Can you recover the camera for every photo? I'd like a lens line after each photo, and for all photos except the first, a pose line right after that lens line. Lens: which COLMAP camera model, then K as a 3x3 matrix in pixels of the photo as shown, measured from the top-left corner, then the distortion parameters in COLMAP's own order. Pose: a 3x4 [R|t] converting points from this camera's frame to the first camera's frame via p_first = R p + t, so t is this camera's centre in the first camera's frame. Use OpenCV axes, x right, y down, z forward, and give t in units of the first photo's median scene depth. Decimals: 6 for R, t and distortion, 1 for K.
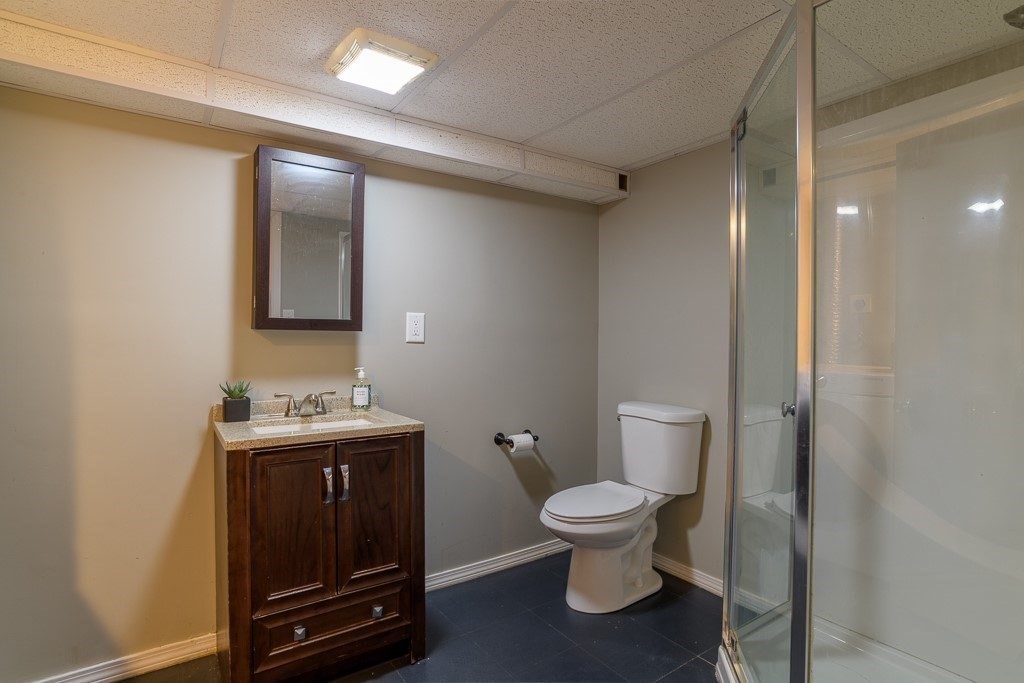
lens RADIAL K [[526.1, 0, 512.5], [0, 526.1, 339.9], [0, 0, 1]] dist [-0.048696, 0.017199]
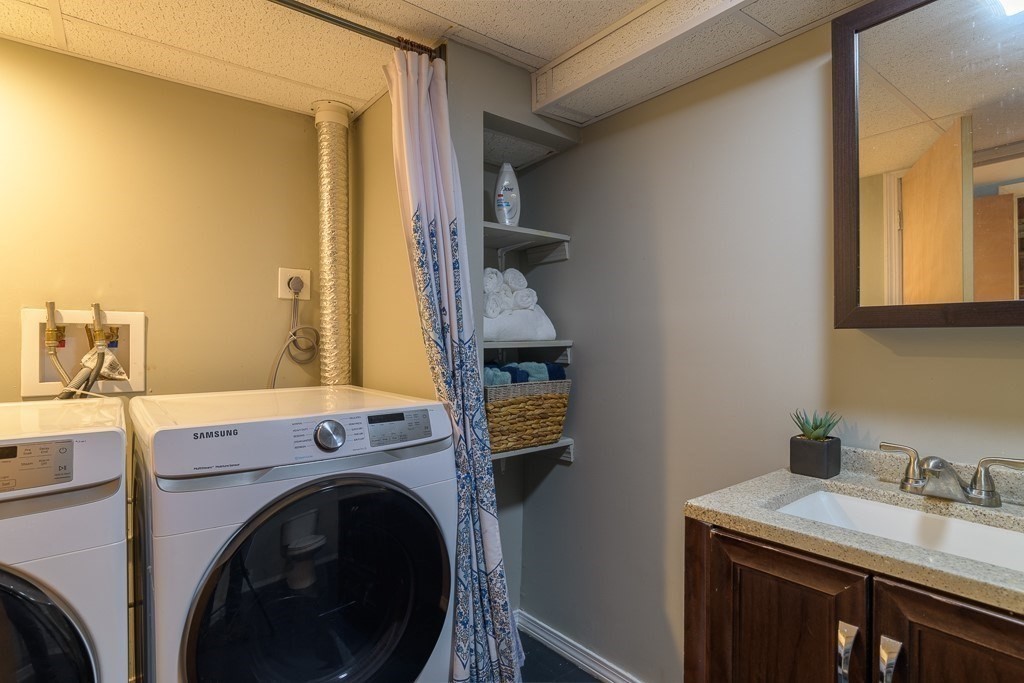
lens RADIAL K [[526.1, 0, 512.1], [0, 526.1, 342.8], [0, 0, 1]] dist [-0.048696, 0.017199]
pose [[0.055387, -0.003949, -0.998457, 0.068302], [-0.002133, 0.999989, -0.004074, 0.000456], [0.998463, 0.002355, 0.055378, 0.575781]]
